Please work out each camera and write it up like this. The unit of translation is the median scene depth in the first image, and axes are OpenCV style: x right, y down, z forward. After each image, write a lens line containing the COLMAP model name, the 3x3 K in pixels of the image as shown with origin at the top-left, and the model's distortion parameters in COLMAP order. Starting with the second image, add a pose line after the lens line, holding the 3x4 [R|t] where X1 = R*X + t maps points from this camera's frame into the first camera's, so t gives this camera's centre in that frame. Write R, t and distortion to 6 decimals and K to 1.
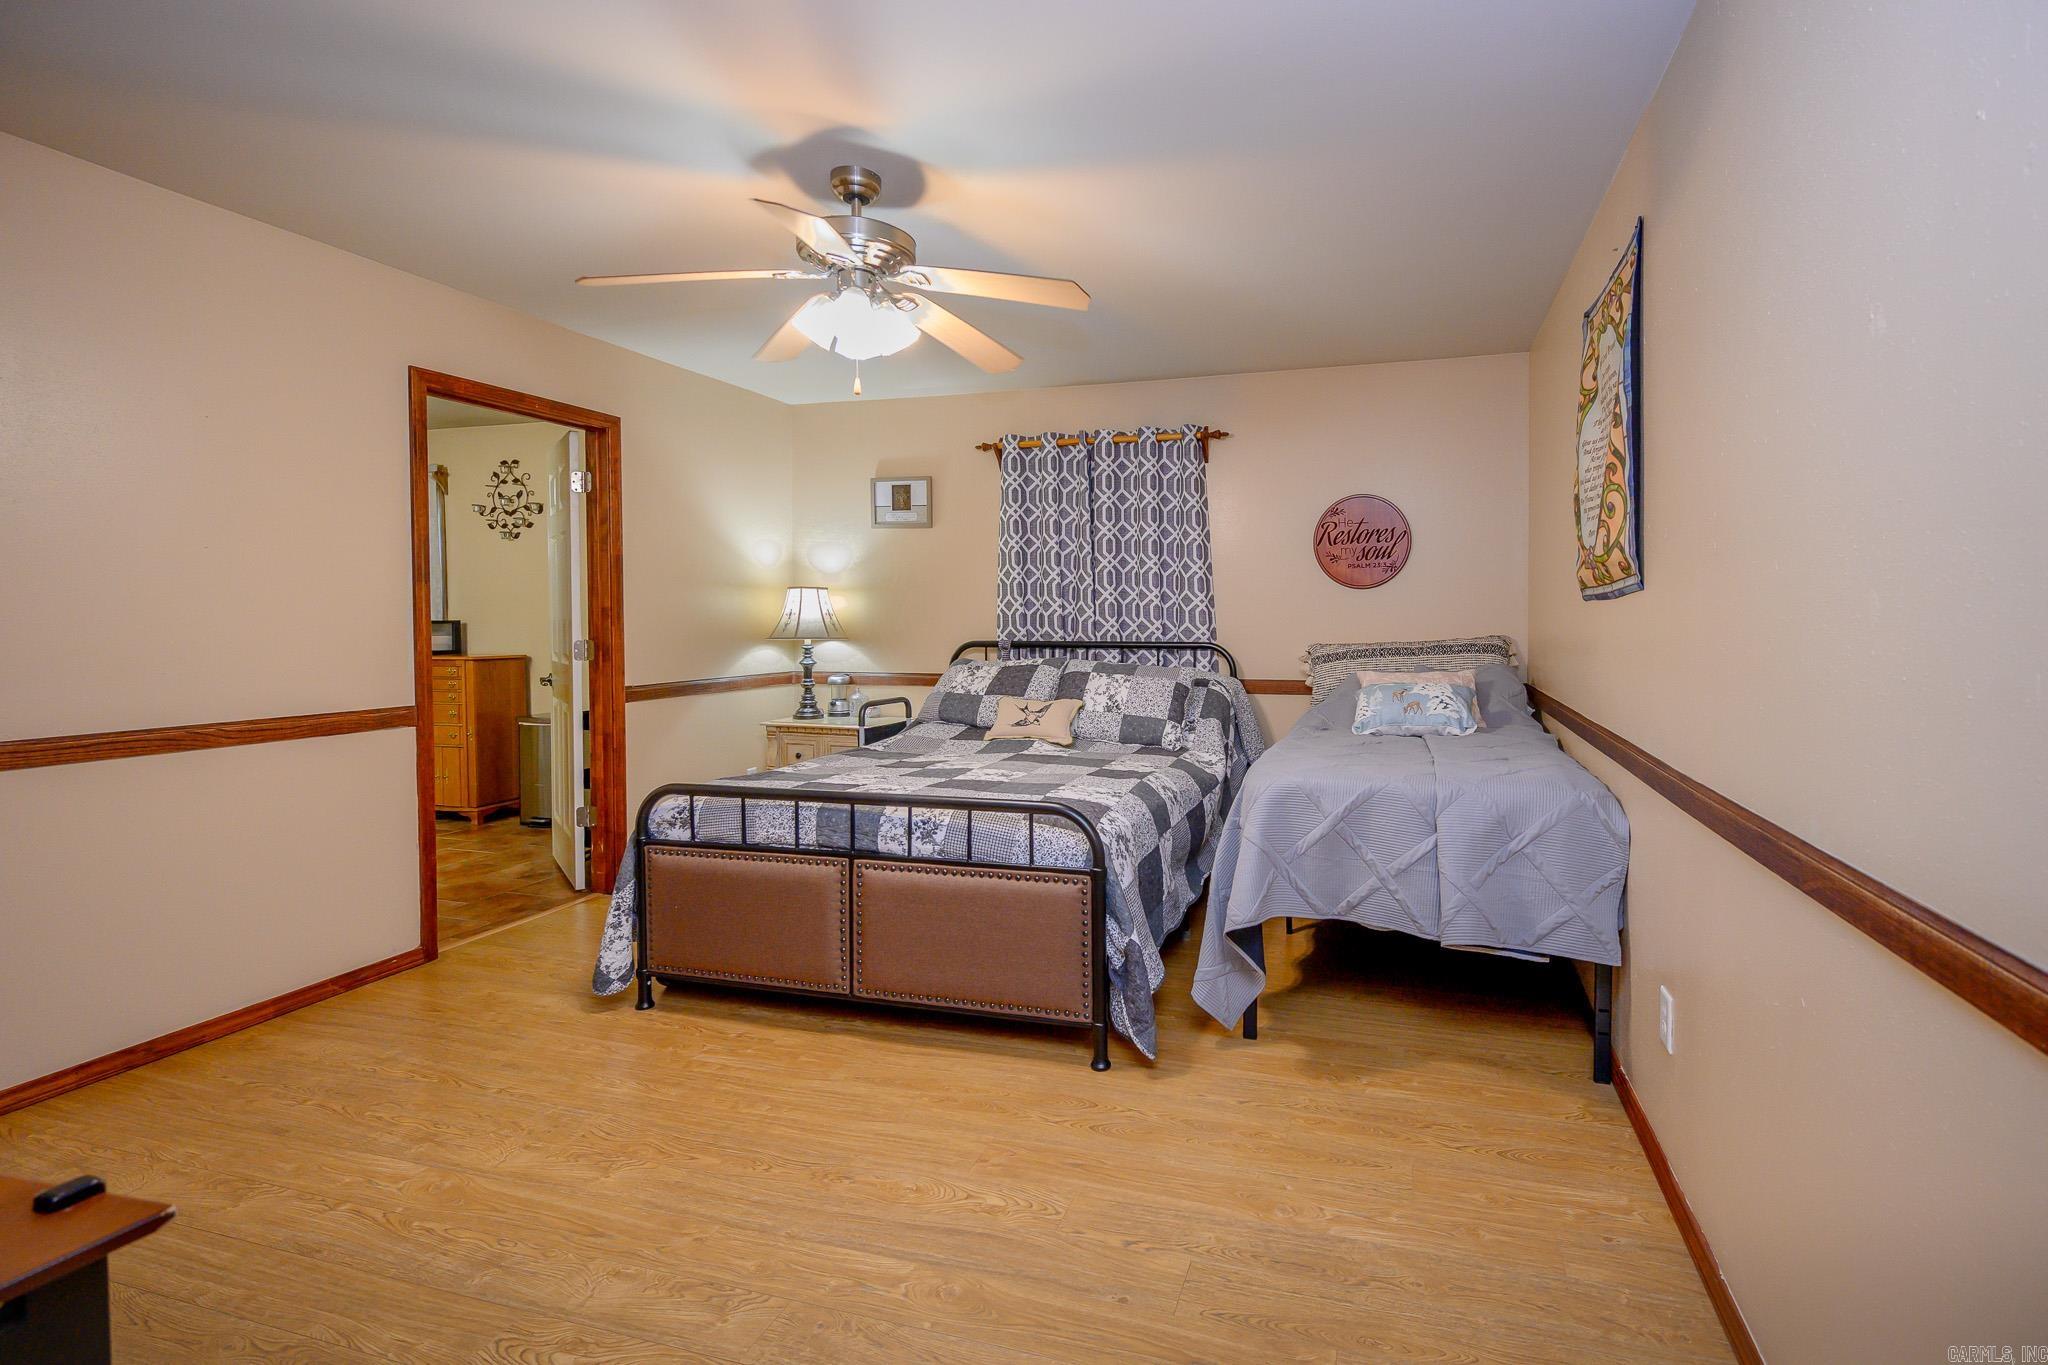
lens RADIAL K [[919.6, 0, 1164.0], [0, 919.6, 628.4], [0, 0, 1]] dist [-0.003530, -0.001208]
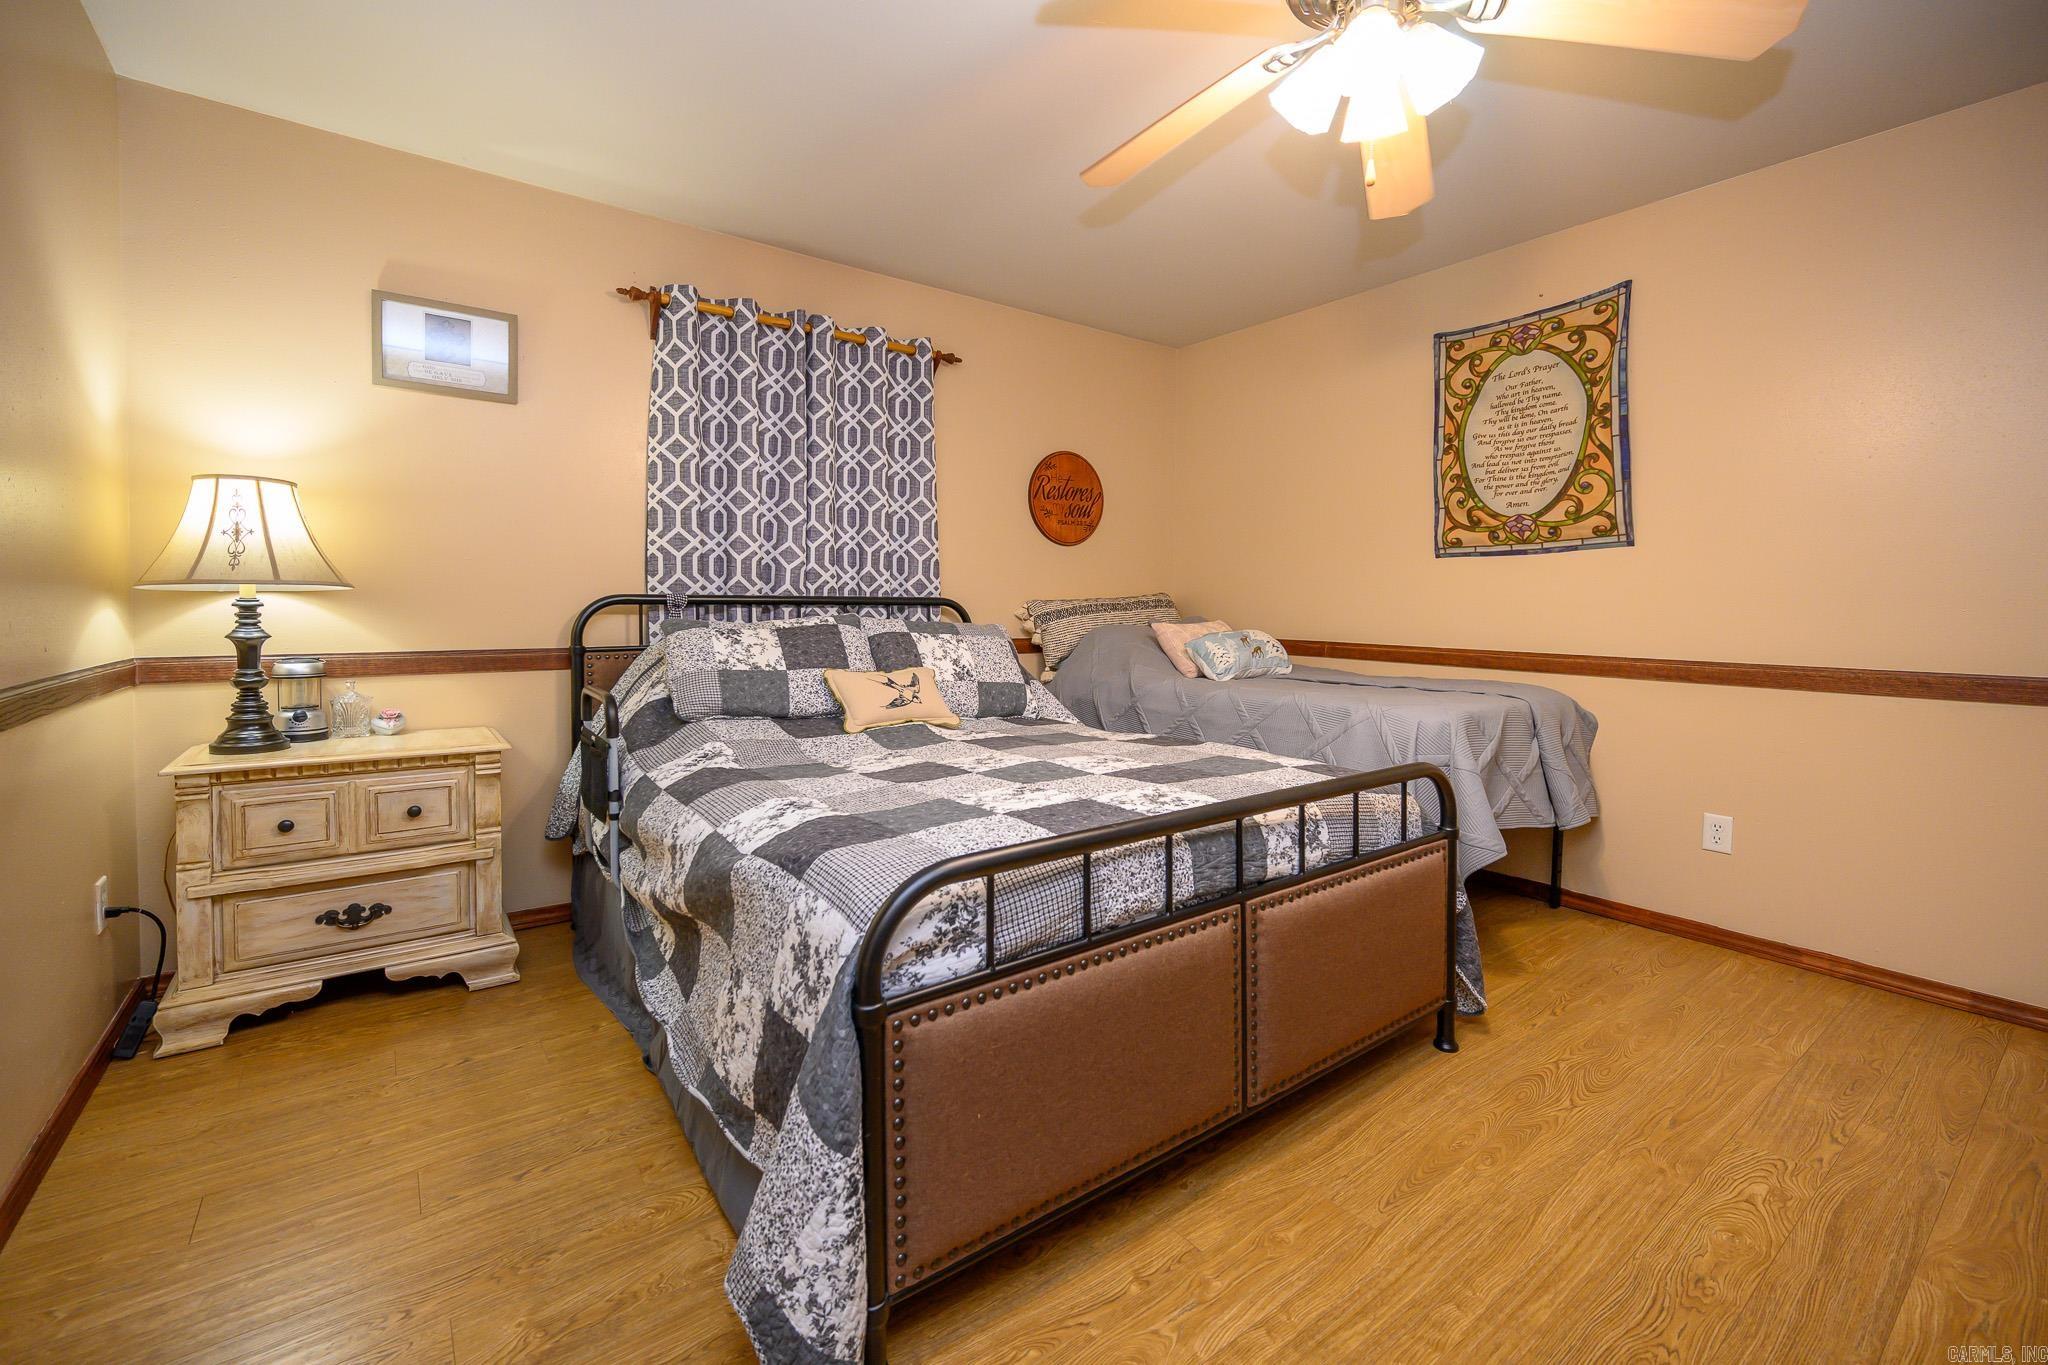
lens RADIAL K [[857.7, 0, 996.2], [0, 857.7, 628.9], [0, 0, 1]] dist [-0.003524, 0.000414]
pose [[0.624850, -0.016096, 0.780579, -0.614384], [0.001981, 0.999817, 0.019031, 0.032320], [-0.780742, -0.010345, 0.624768, 0.511956]]
